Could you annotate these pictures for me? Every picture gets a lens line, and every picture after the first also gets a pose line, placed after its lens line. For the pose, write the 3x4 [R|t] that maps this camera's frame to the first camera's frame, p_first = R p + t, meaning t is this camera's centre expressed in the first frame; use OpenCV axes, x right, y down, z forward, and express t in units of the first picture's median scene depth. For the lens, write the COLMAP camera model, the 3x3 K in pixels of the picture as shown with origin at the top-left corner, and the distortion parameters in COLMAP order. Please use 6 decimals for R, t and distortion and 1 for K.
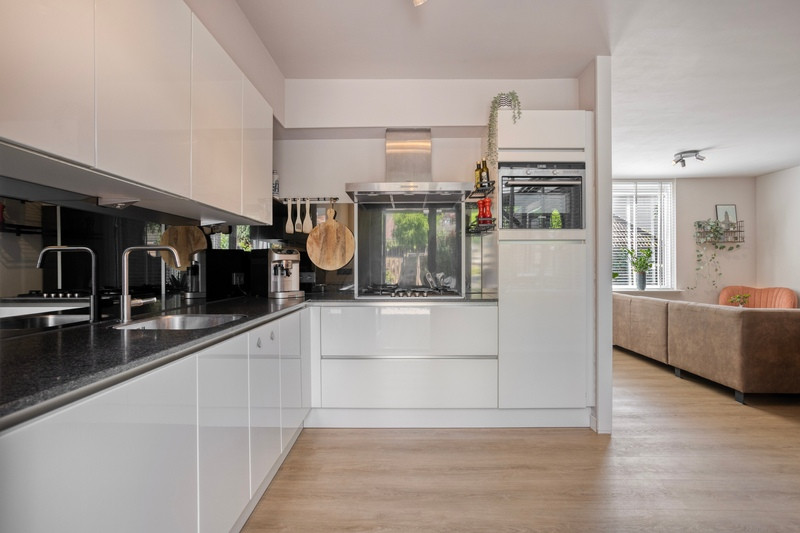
lens RADIAL K [[388.1, 0, 397.8], [0, 388.1, 267.4], [0, 0, 1]] dist [-0.031297, 0.017305]
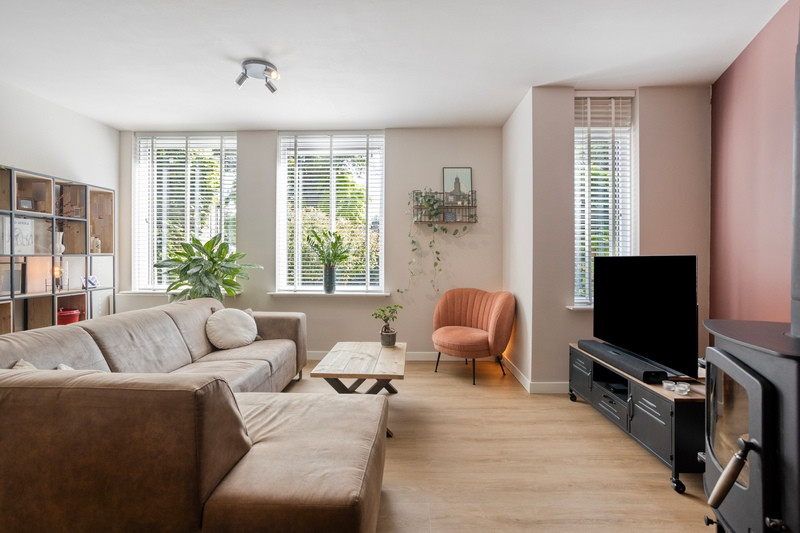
lens RADIAL K [[388.1, 0, 401.4], [0, 388.1, 259.1], [0, 0, 1]] dist [-0.031297, 0.017305]
pose [[0.999975, 0.006568, -0.002590, 1.491695], [-0.006554, 0.999964, 0.005352, -0.010264], [0.002625, -0.005335, 0.999982, 0.619481]]
